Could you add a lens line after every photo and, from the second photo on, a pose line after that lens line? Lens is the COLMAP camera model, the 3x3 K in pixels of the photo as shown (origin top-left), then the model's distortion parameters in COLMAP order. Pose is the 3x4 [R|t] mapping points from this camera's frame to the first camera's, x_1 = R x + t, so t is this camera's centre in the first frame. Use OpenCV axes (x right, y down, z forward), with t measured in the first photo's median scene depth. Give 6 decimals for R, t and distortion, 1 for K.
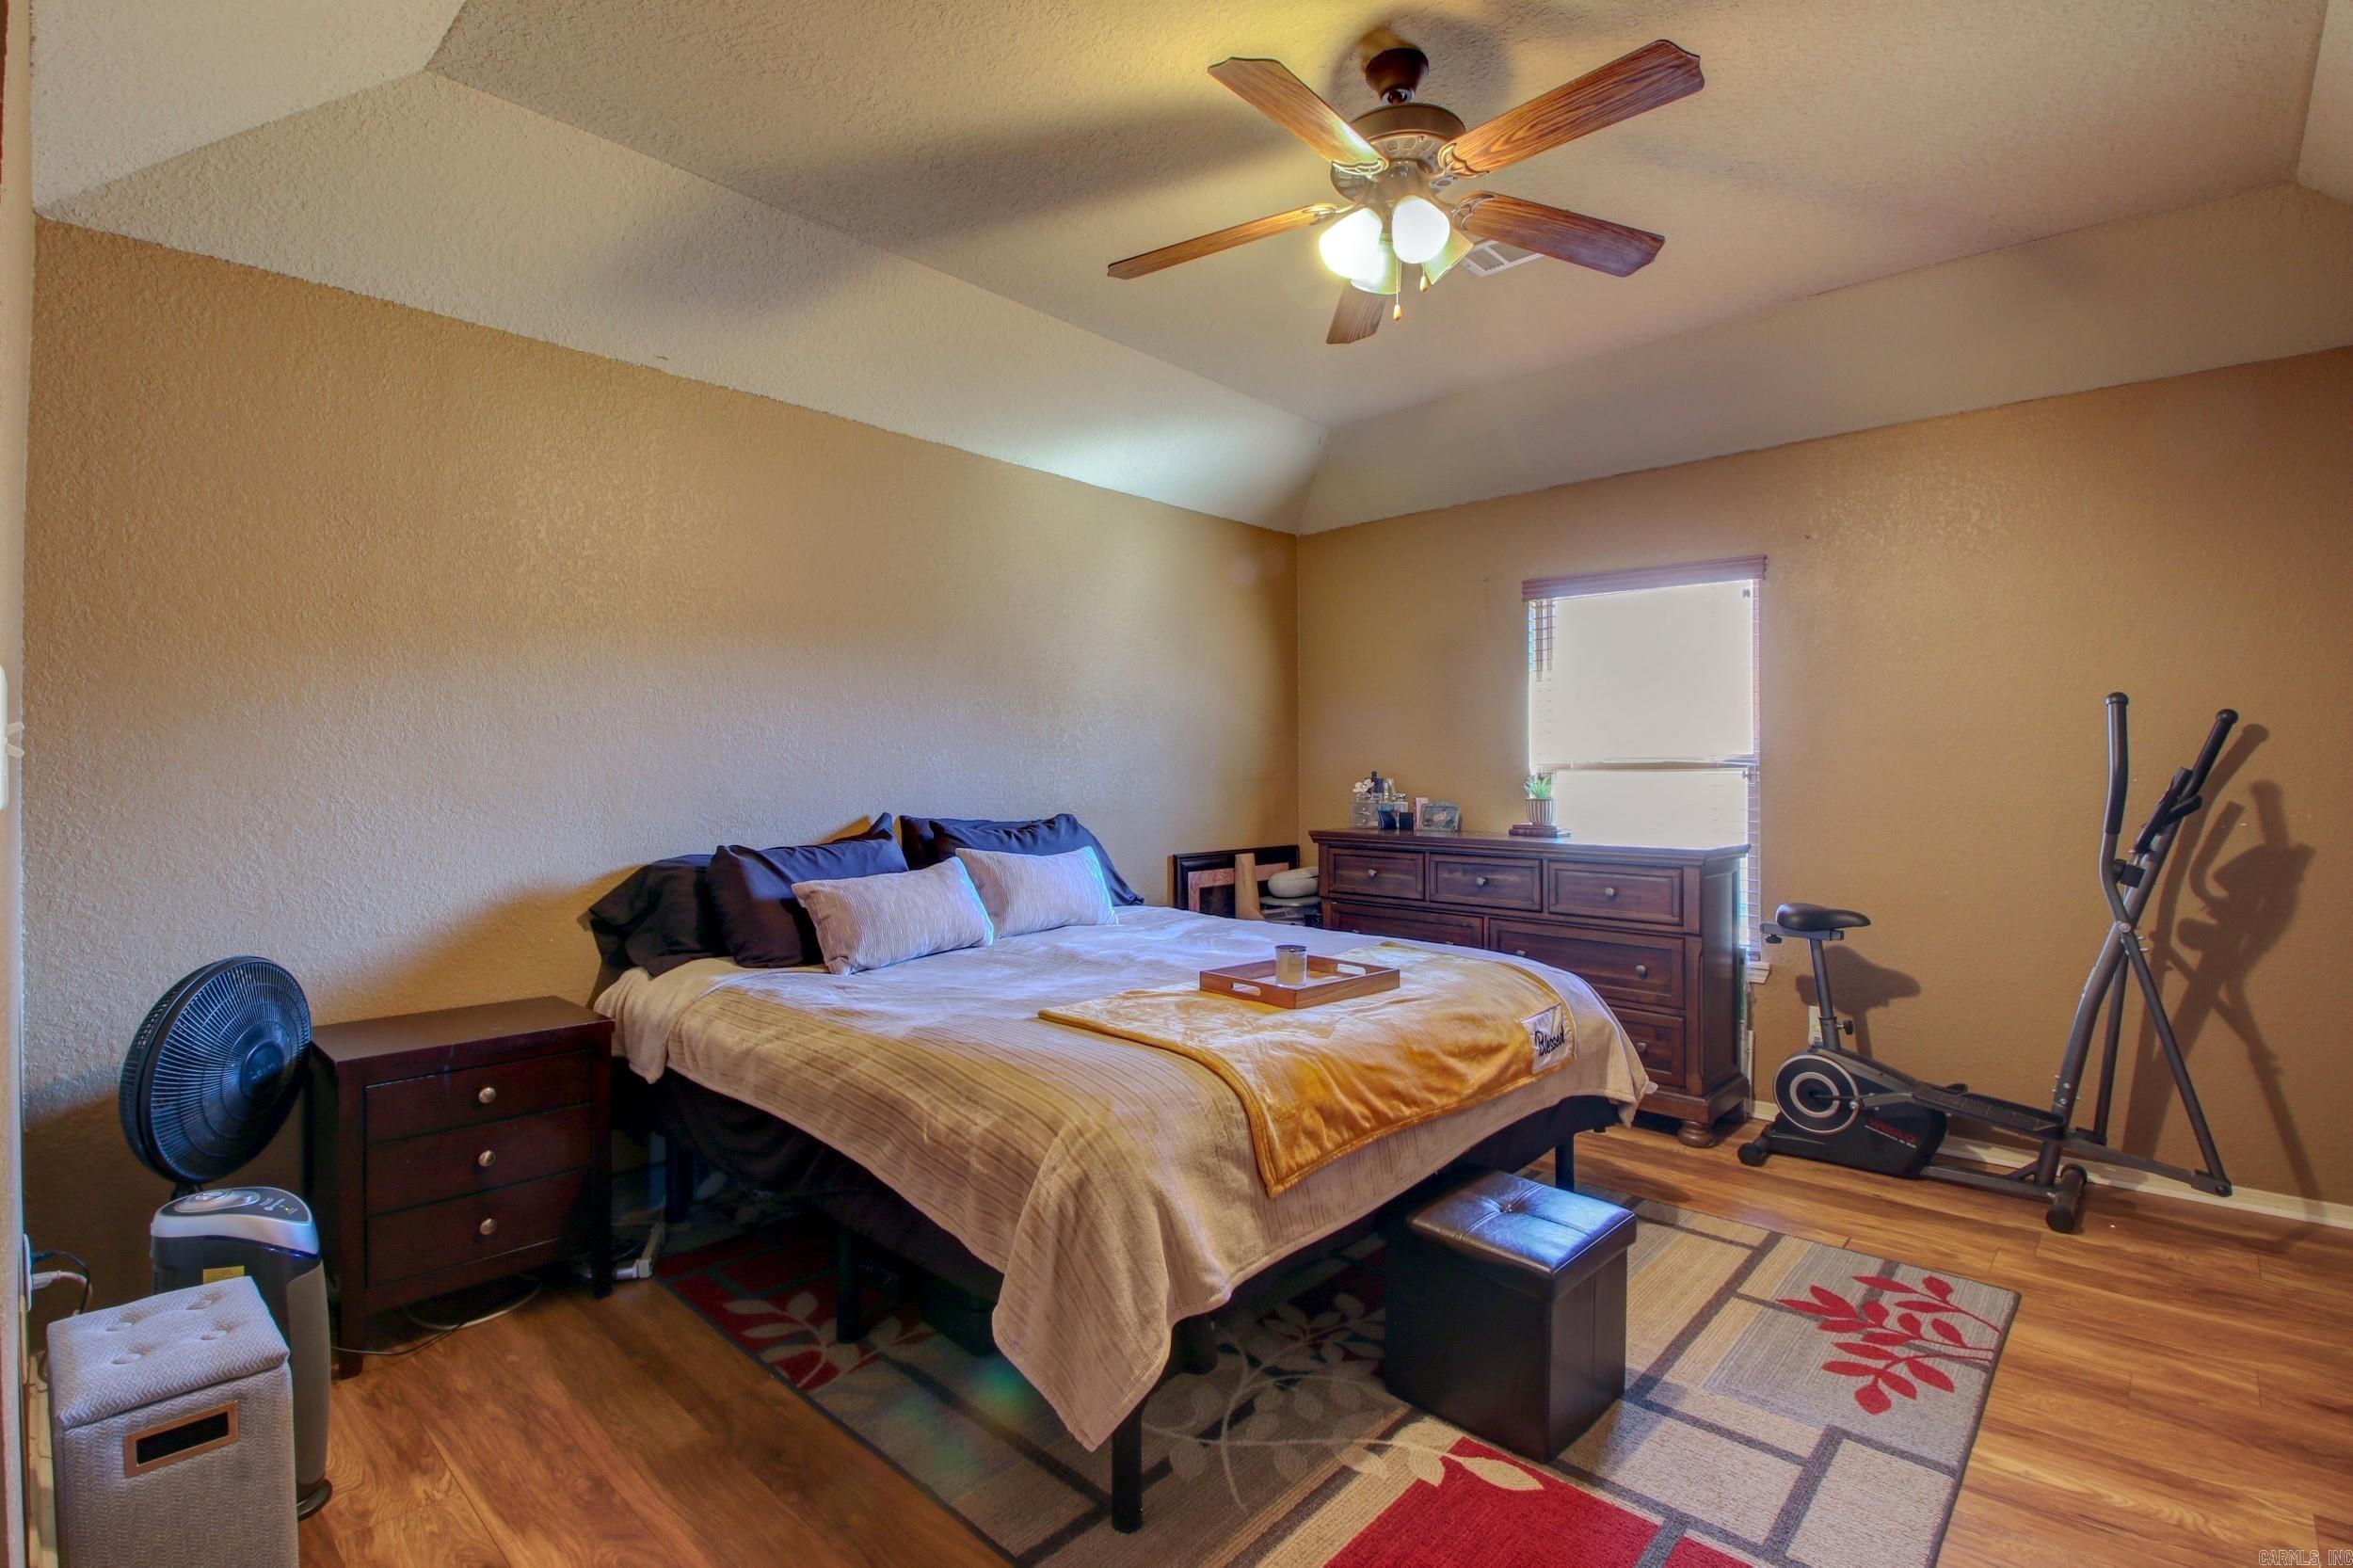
lens RADIAL K [[1102.5, 0, 1179.4], [0, 1102.5, 777.1], [0, 0, 1]] dist [-0.005484, -0.006067]
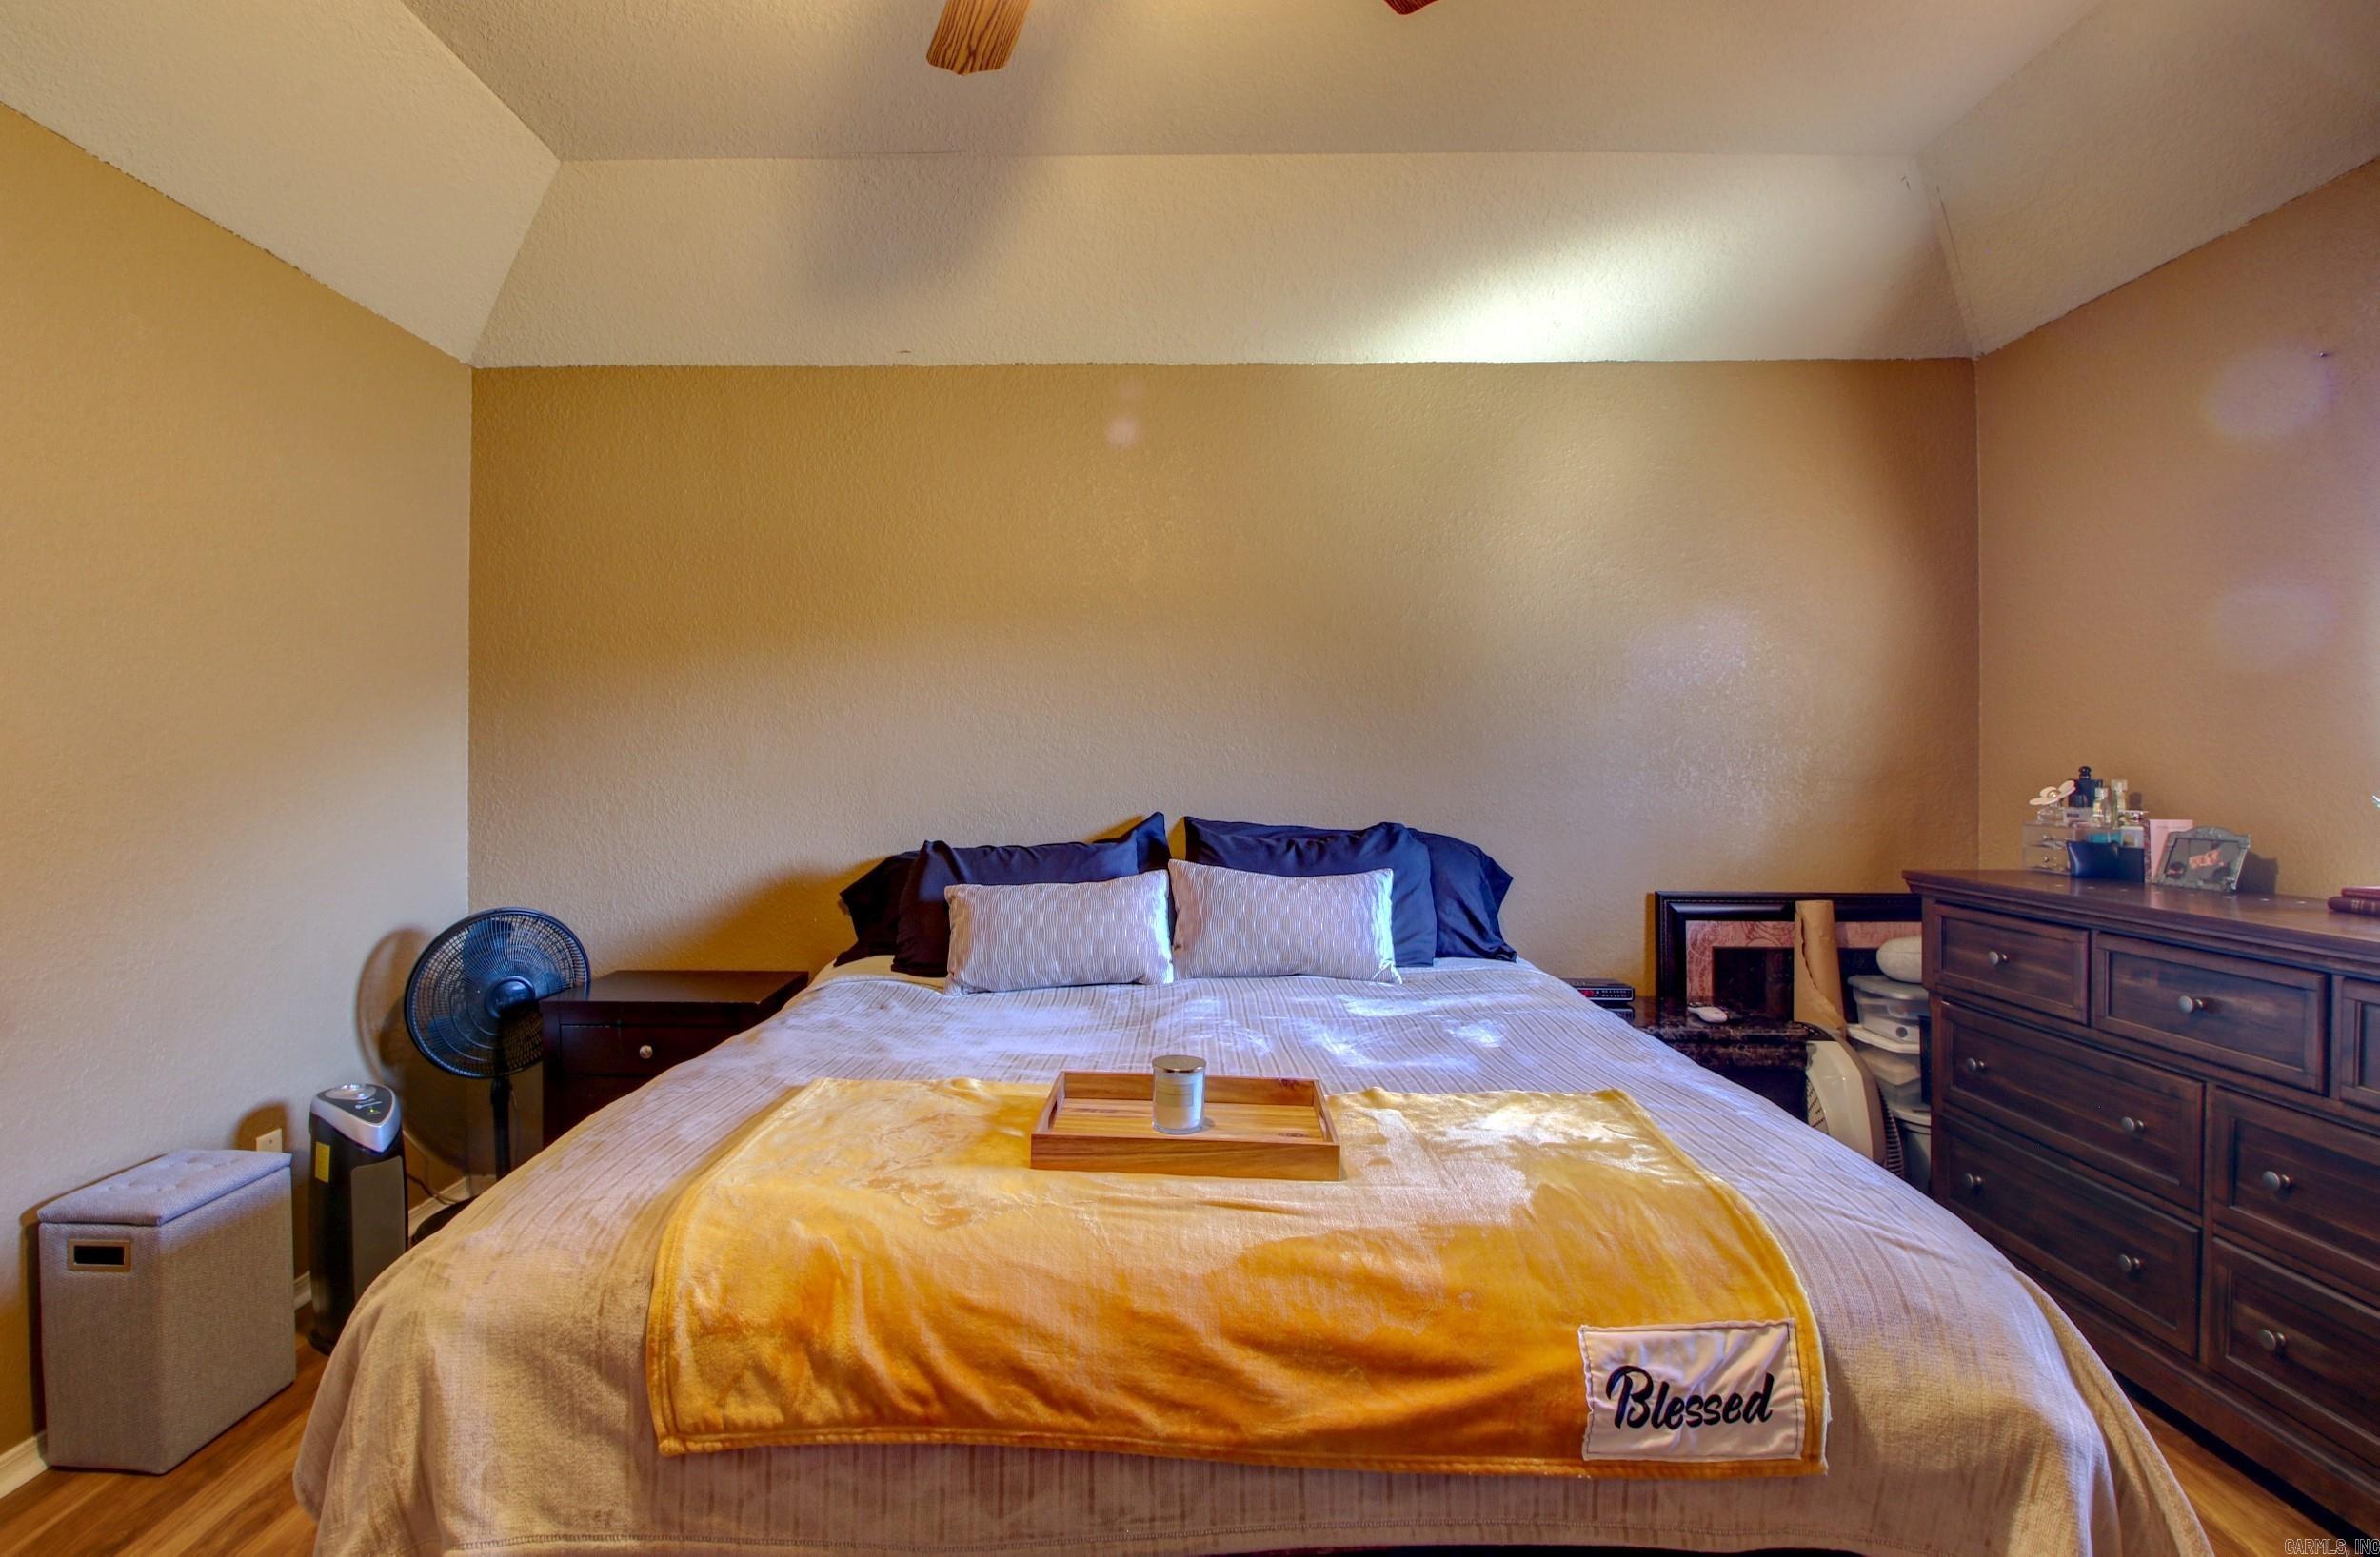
lens RADIAL K [[1147.5, 0, 1174.8], [0, 1147.5, 766.7], [0, 0, 1]] dist [-0.013727, -0.005567]
pose [[0.665647, 0.004281, -0.746255, 0.552169], [-0.006082, 0.999981, 0.000311, -0.005425], [0.746242, 0.004331, 0.665660, 0.578367]]
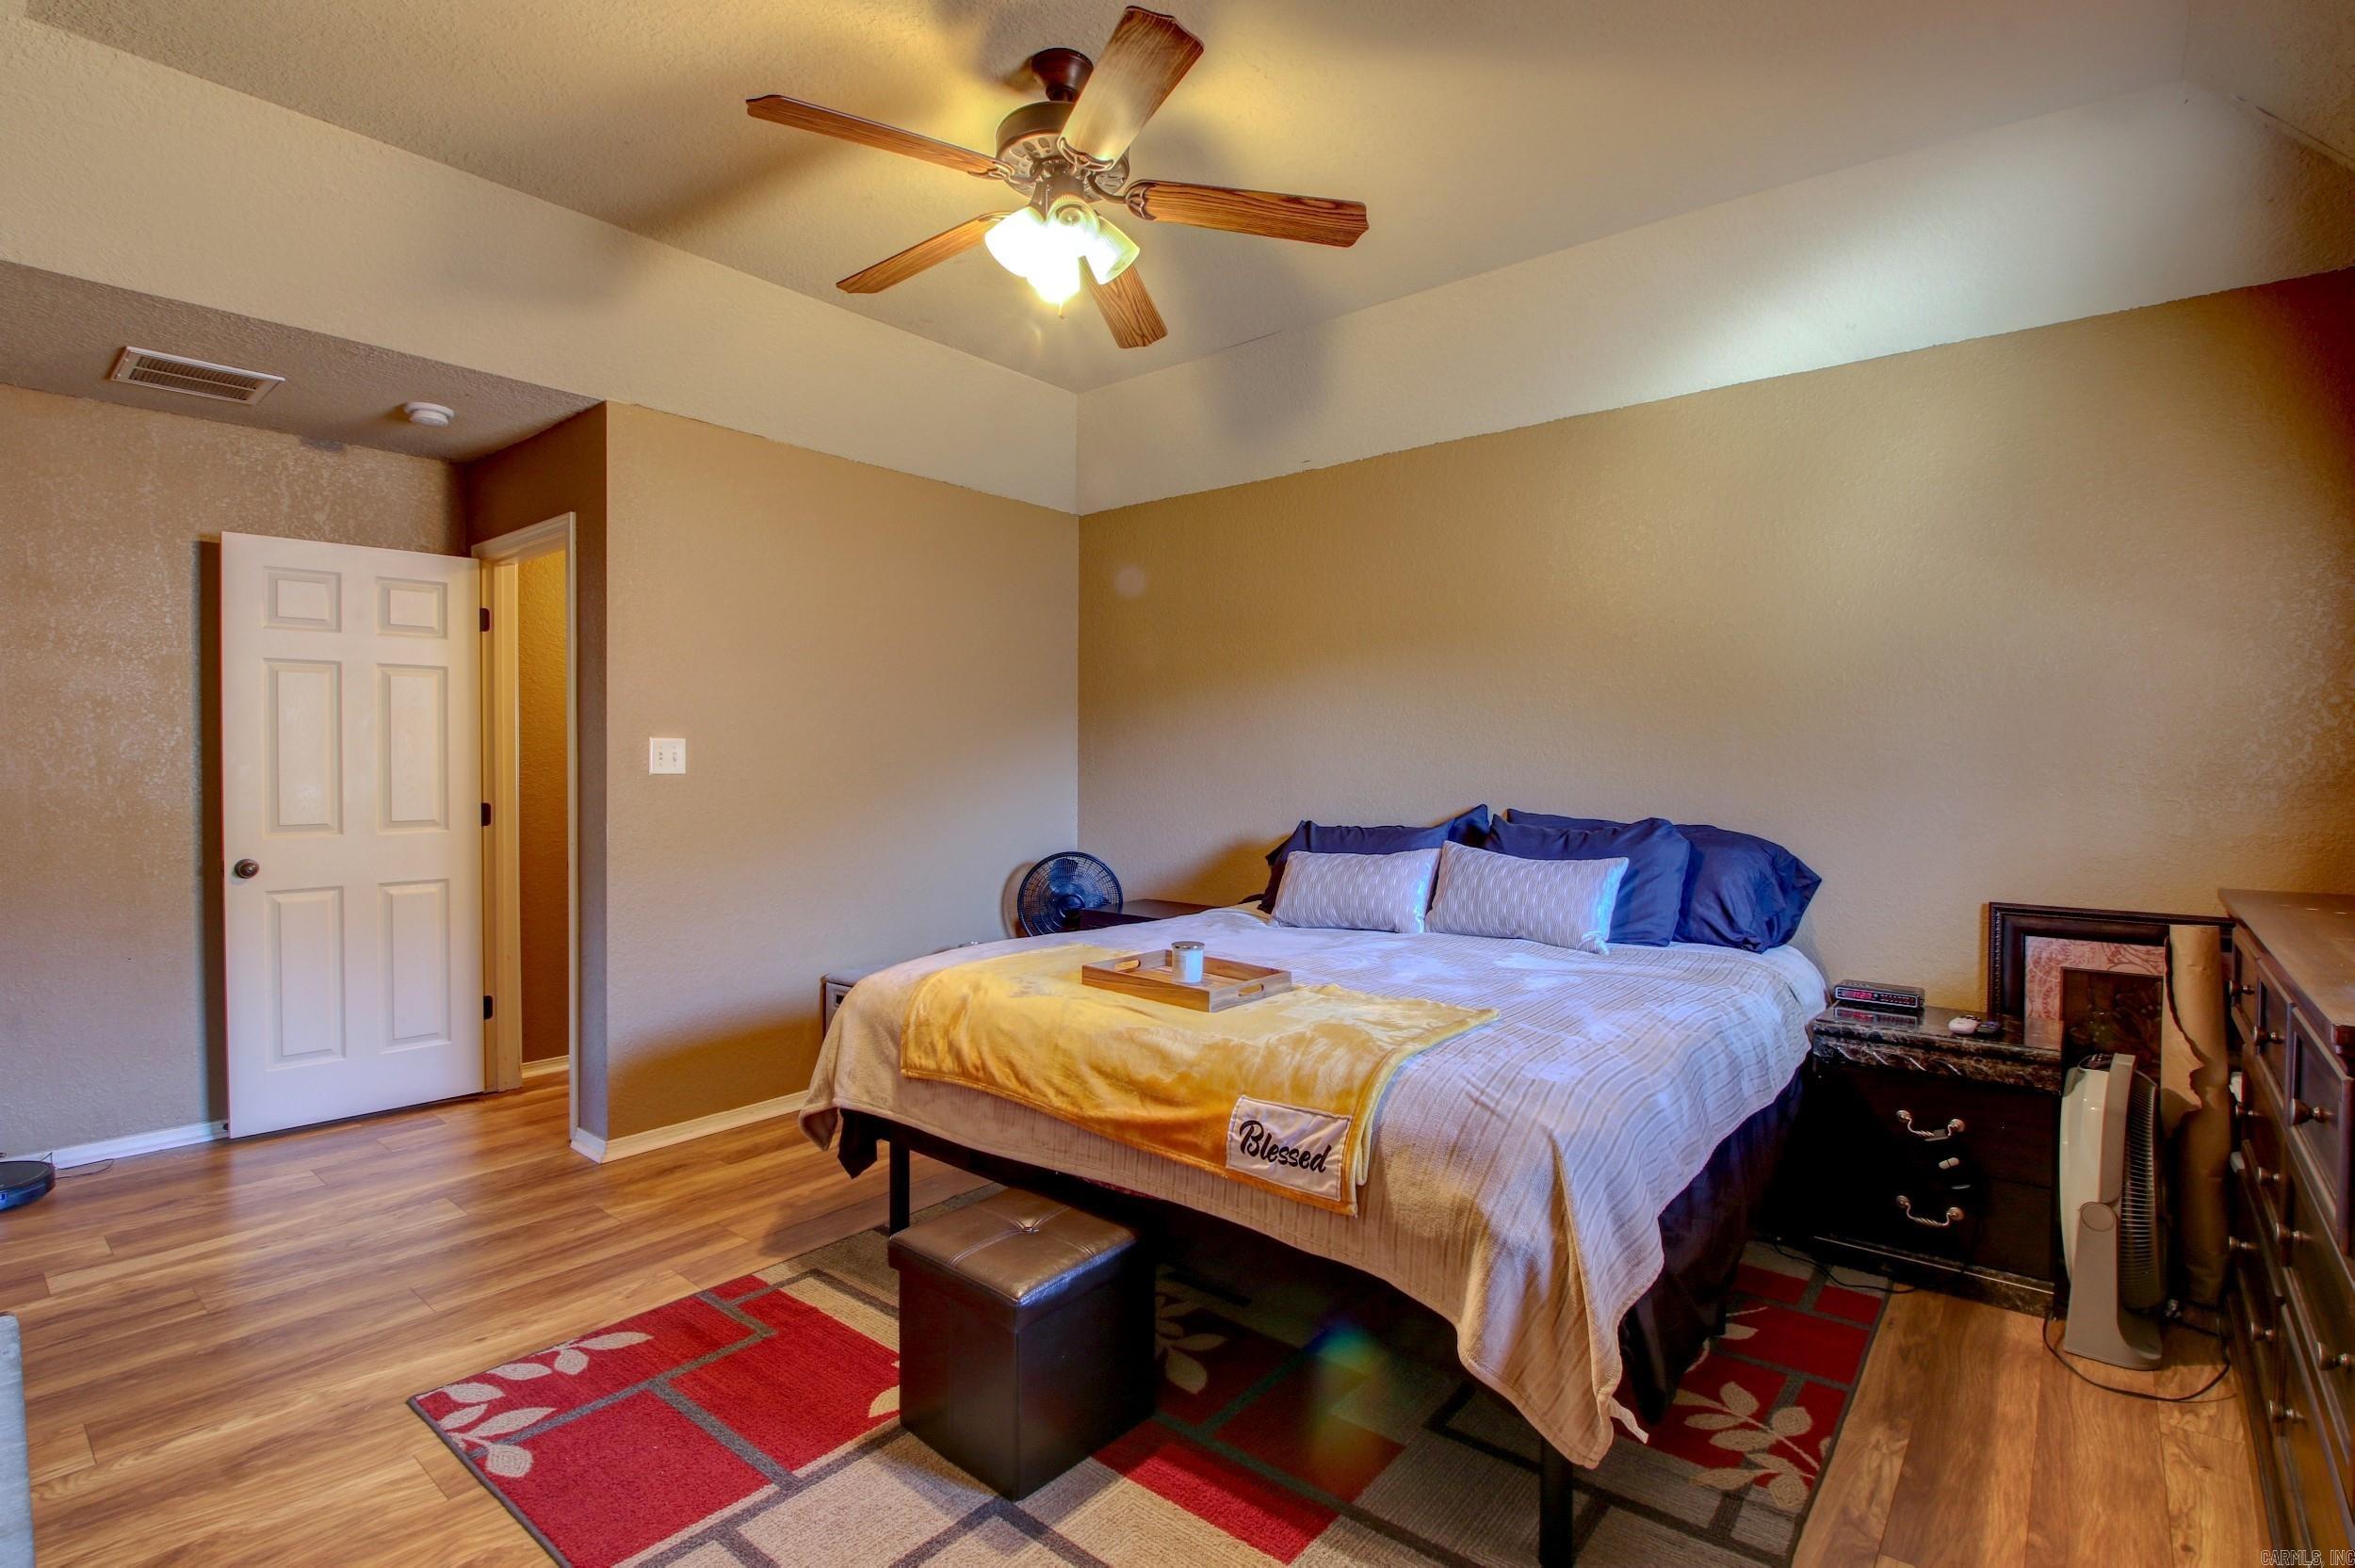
lens RADIAL K [[1103.3, 0, 1184.3], [0, 1103.3, 778.8], [0, 0, 1]] dist [-0.005484, -0.006067]
pose [[0.058104, 0.014275, -0.998208, 1.073278], [-0.009692, 0.999859, 0.013734, -0.006235], [0.998263, 0.008877, 0.058234, 0.929317]]
